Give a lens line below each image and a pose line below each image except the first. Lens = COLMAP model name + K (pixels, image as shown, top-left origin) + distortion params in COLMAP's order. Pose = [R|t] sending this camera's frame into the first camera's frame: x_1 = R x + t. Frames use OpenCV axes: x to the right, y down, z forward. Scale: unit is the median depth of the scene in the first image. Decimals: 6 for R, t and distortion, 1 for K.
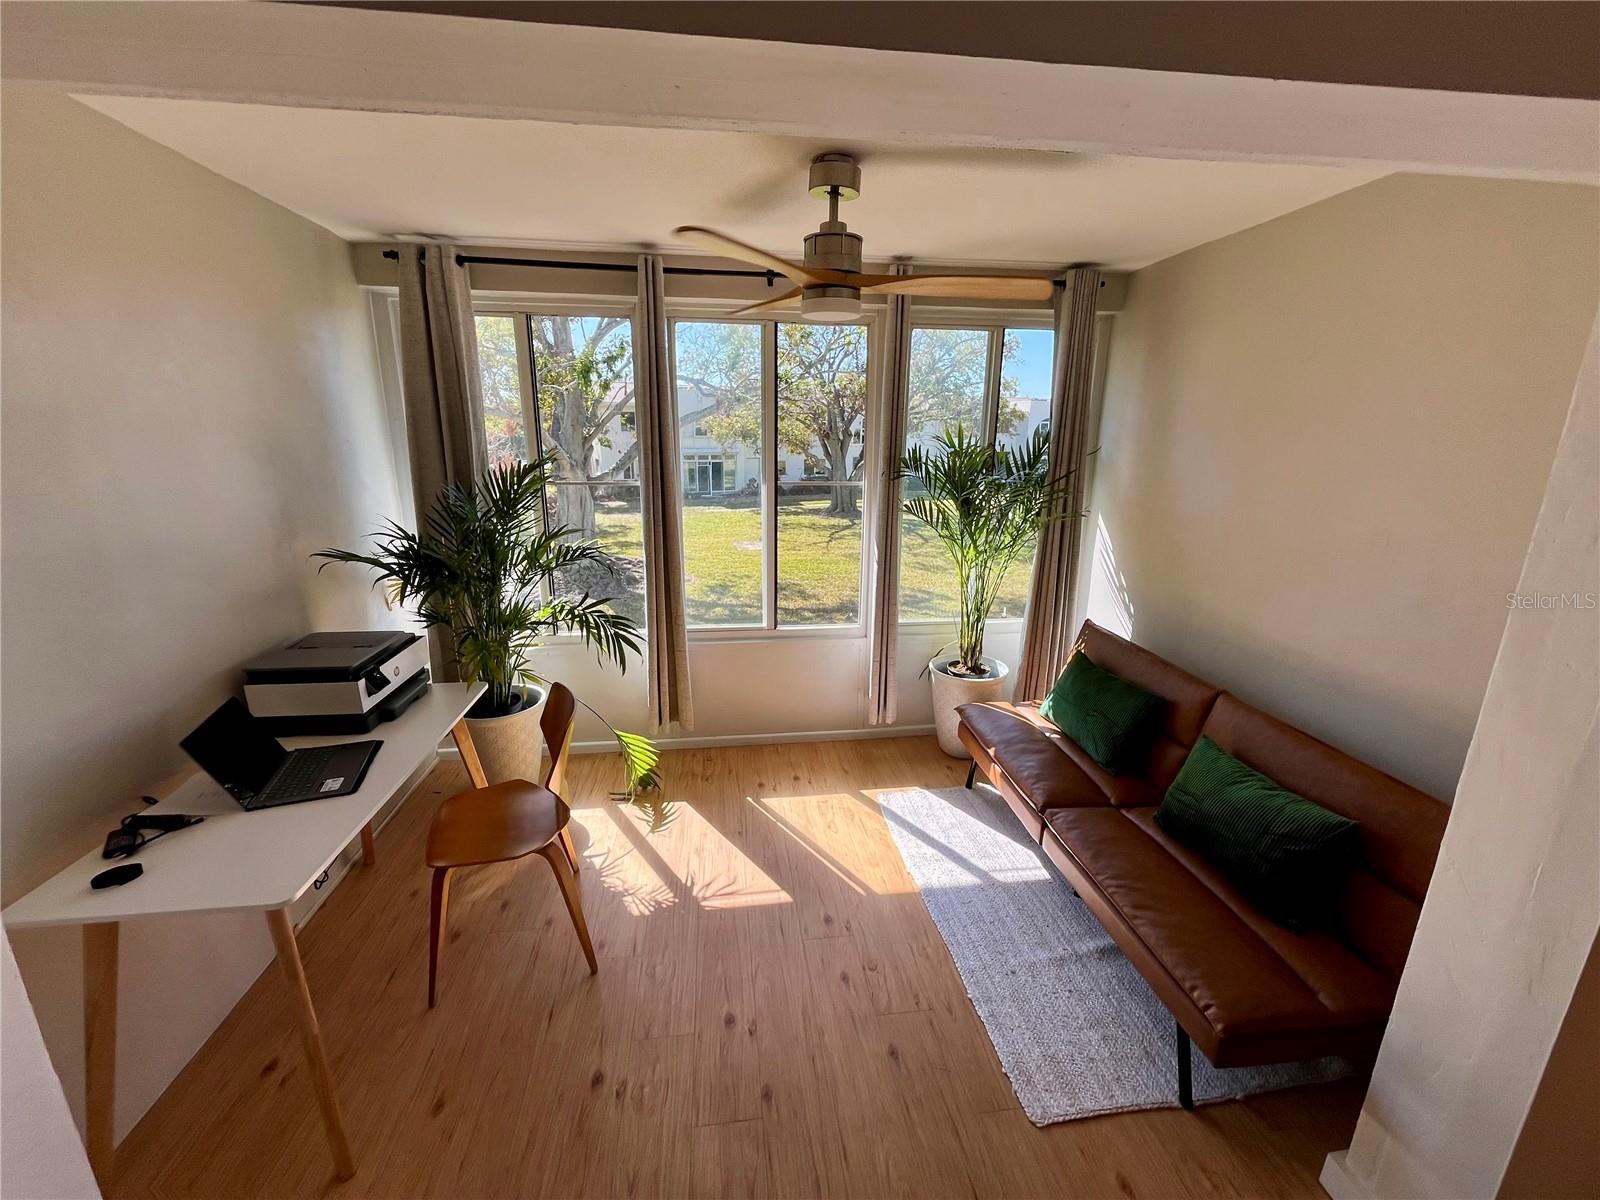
lens RADIAL K [[652.0, 0, 804.1], [0, 652.0, 596.9], [0, 0, 1]] dist [0.001531, 0.000047]
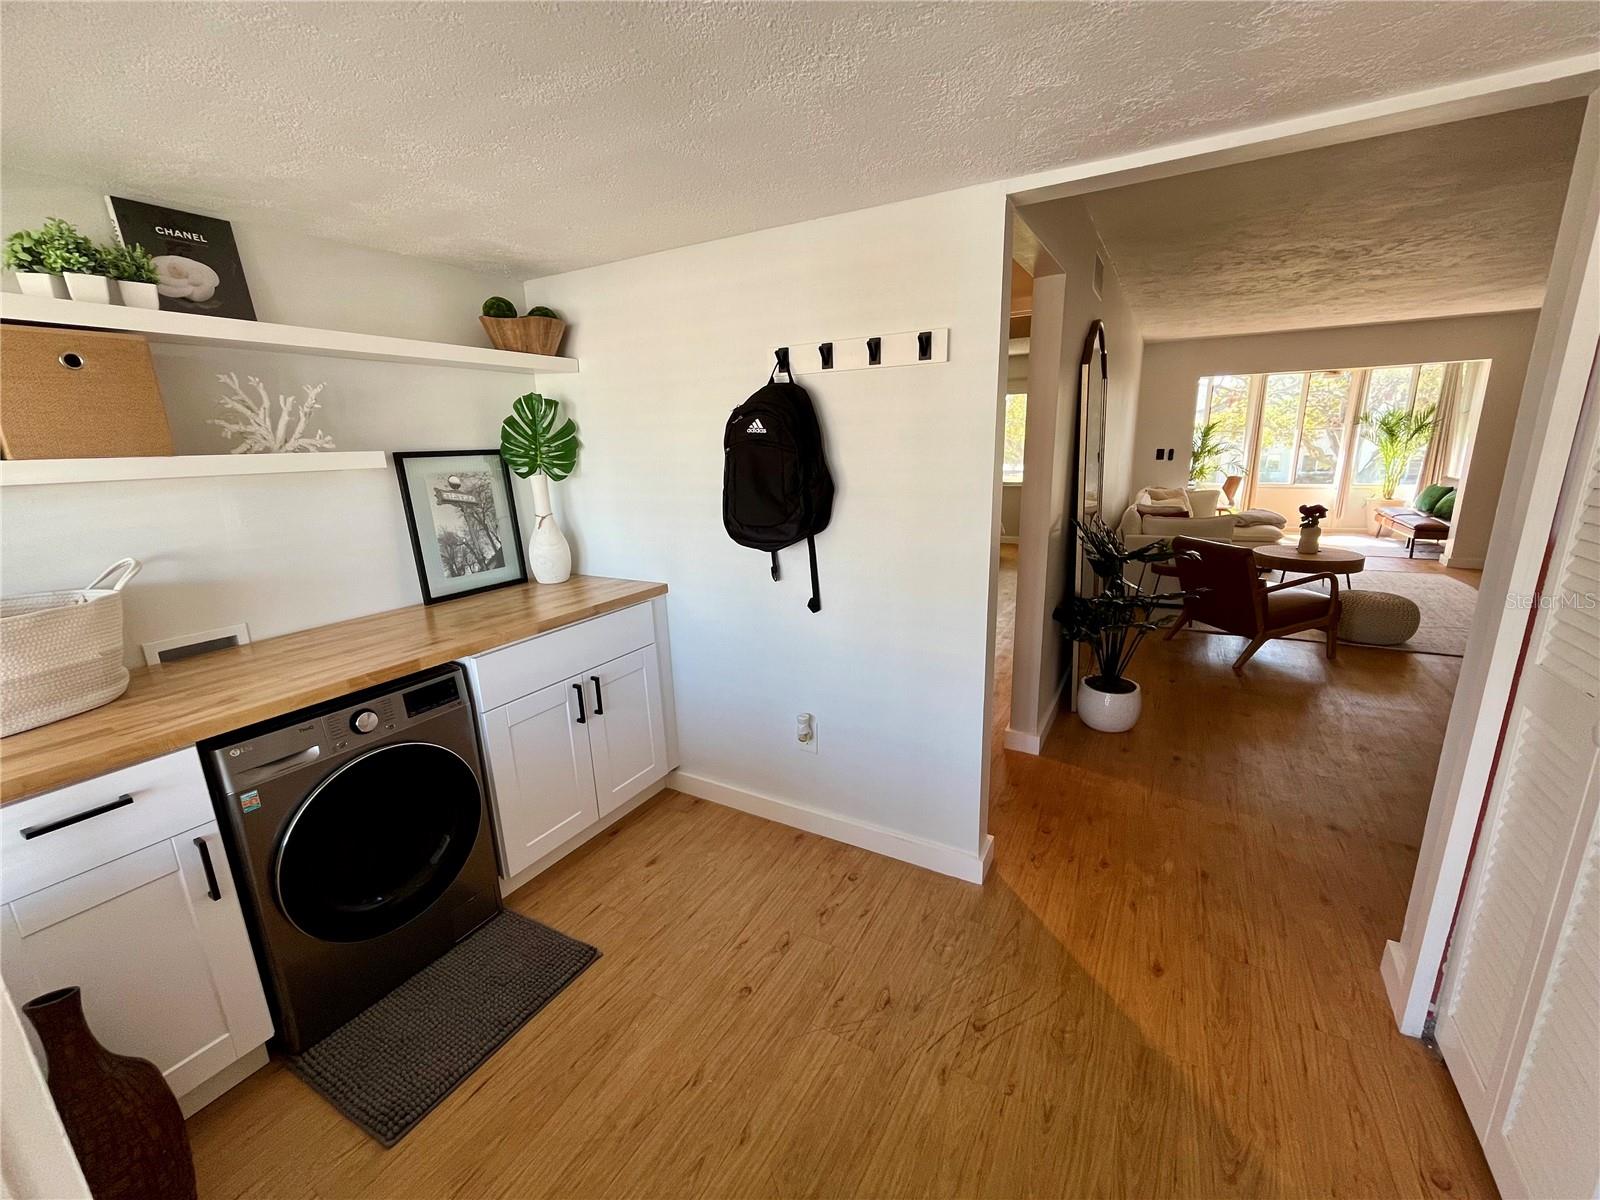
lens RADIAL K [[652.0, 0, 802.7], [0, 652.0, 613.7], [0, 0, 1]] dist [0.001531, 0.000047]
pose [[0.797163, 0.124023, -0.590888, -0.006575], [-0.114054, 0.991987, 0.054340, 0.779716], [0.592893, 0.024075, 0.804921, -2.786743]]
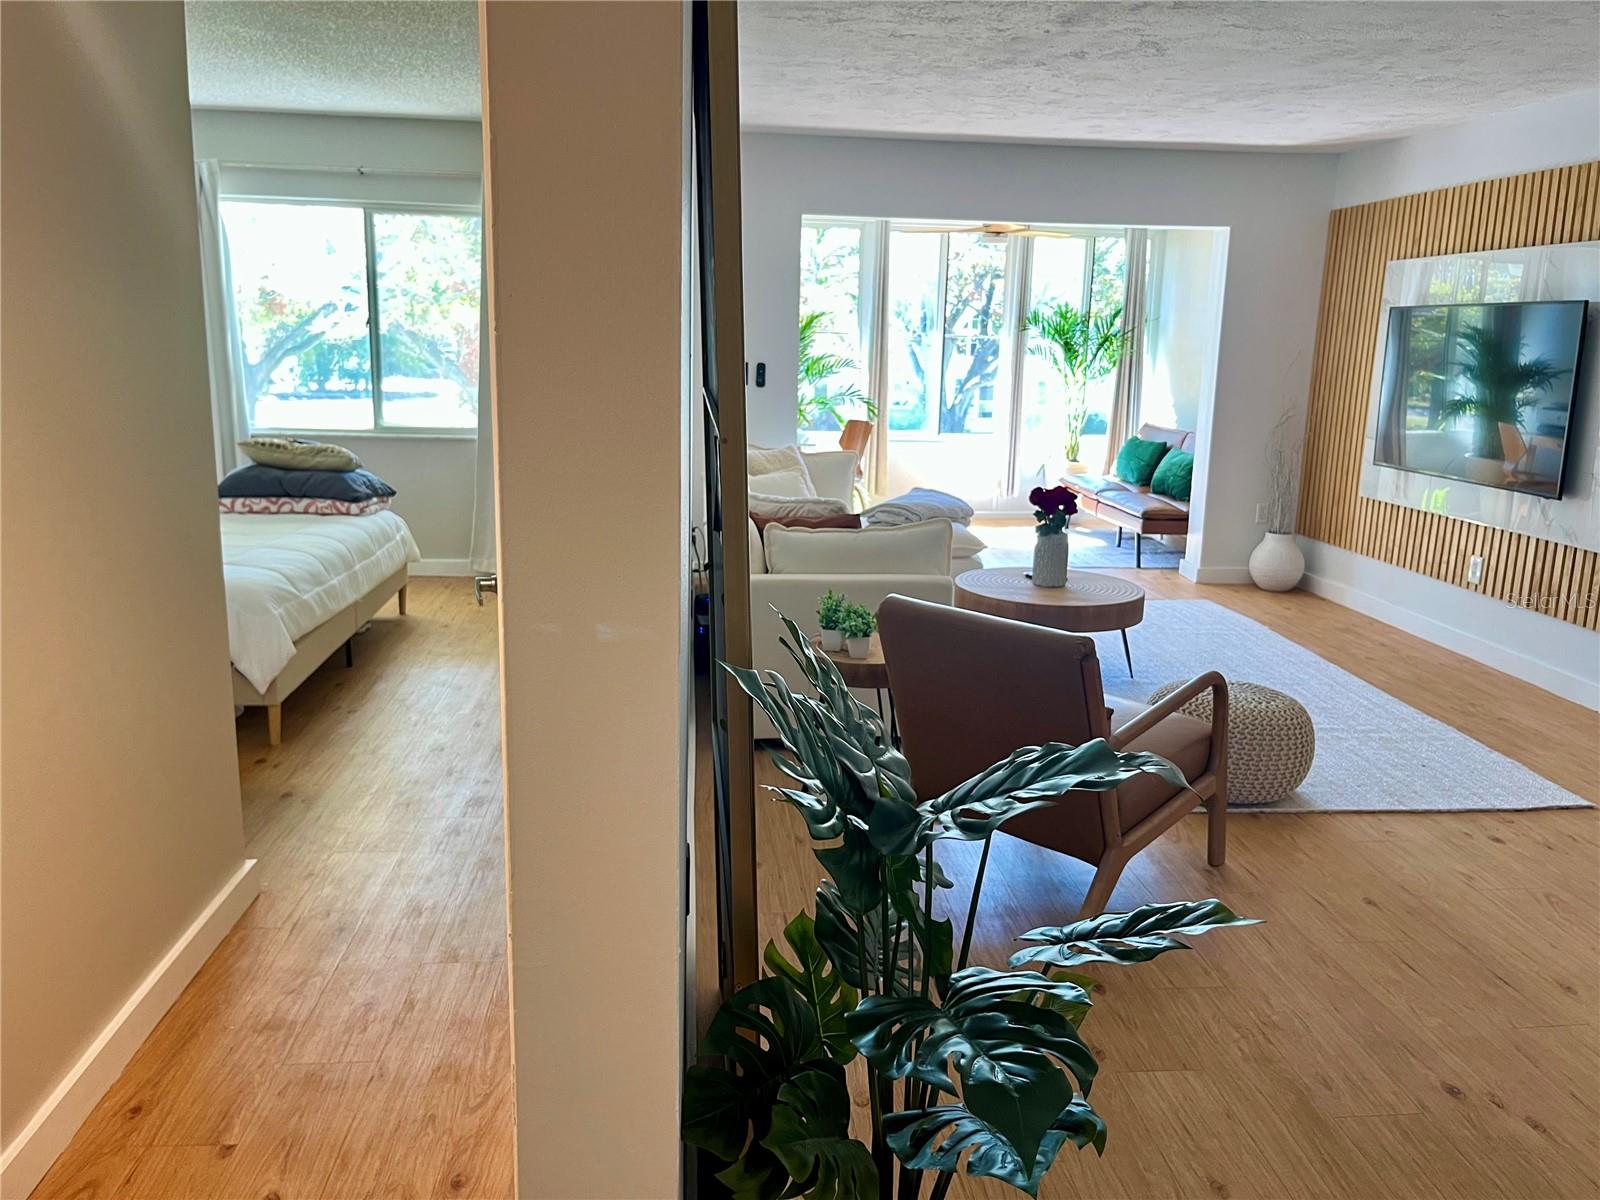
lens RADIAL K [[1203.9, 0, 802.1], [0, 1203.9, 597.5], [0, 0, 1]] dist [0.041305, -0.002294]
pose [[0.998872, 0.020068, -0.043032, -0.264608], [-0.021750, 0.999003, -0.038984, 0.613749], [0.042207, 0.039876, 0.998313, -1.990334]]
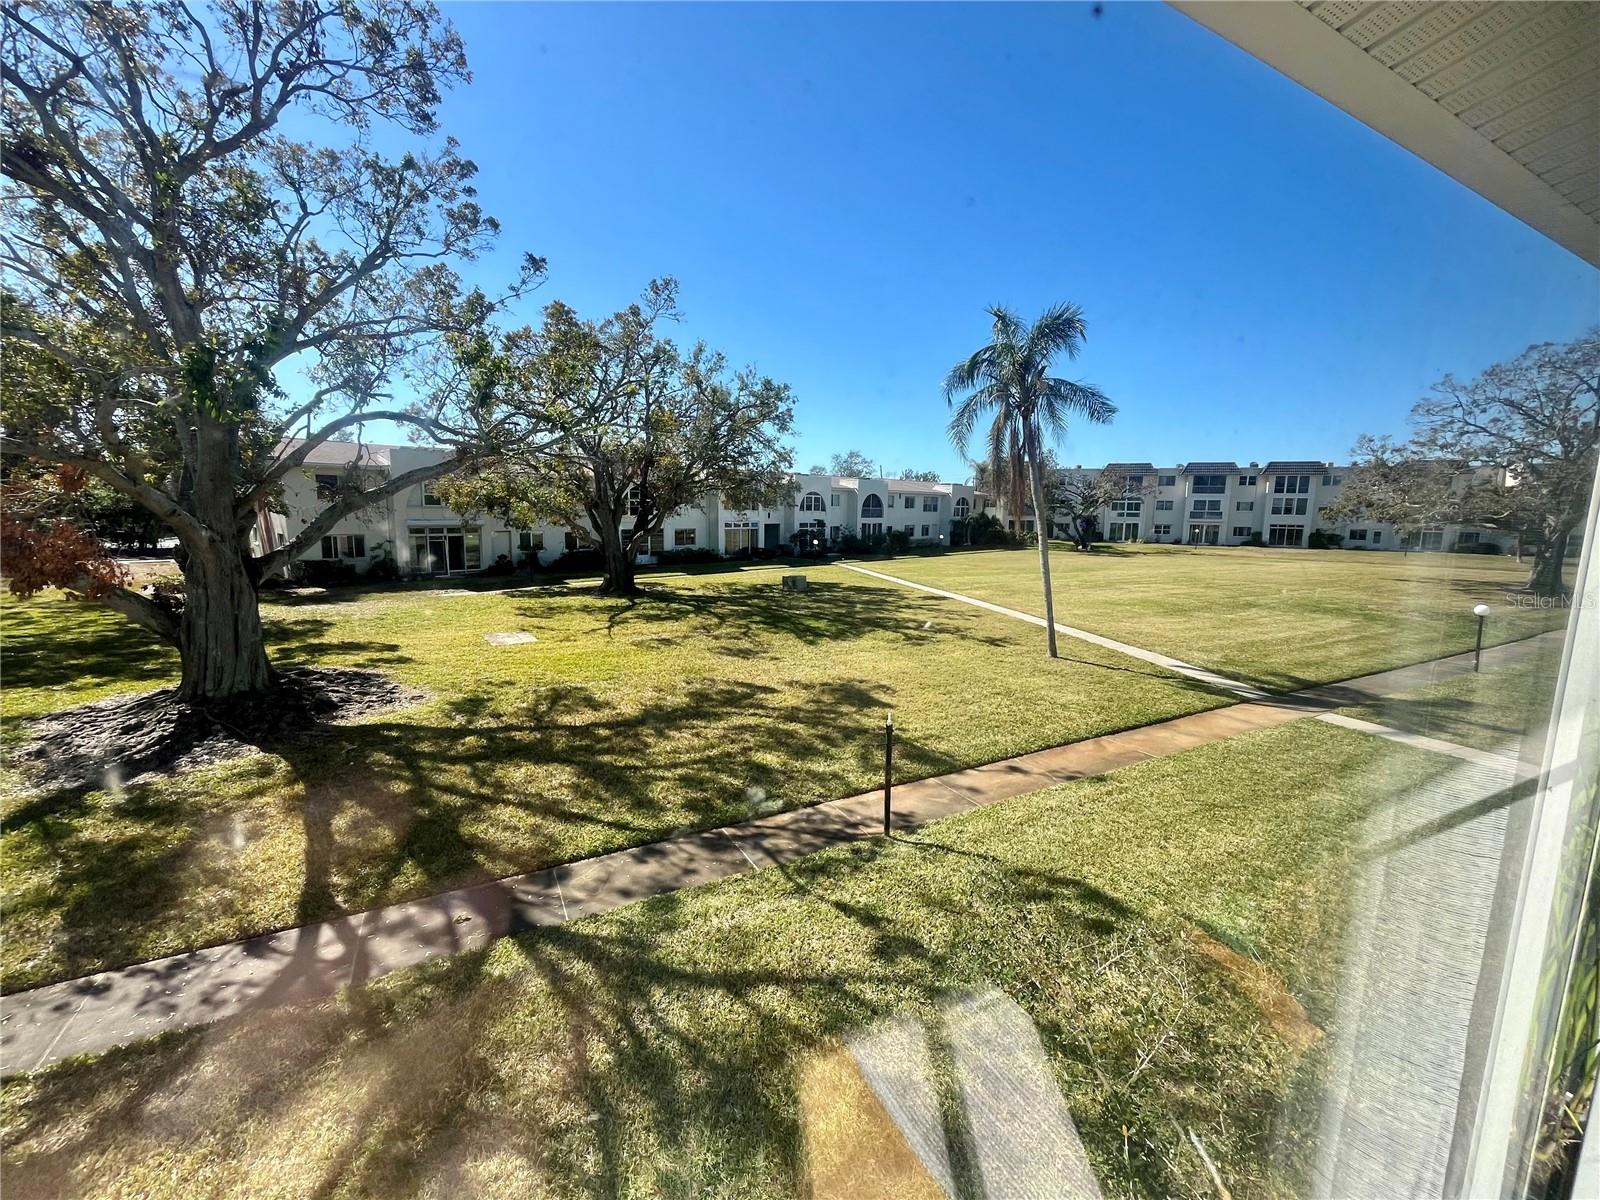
lens RADIAL K [[652.0, 0, 799.3], [0, 652.0, 596.9], [0, 0, 1]] dist [0.001531, 0.000047]
pose [[0.936618, -0.042791, 0.347730, -0.022342], [0.080635, 0.992197, -0.095093, -0.022872], [-0.340947, 0.117105, 0.932760, 0.123977]]
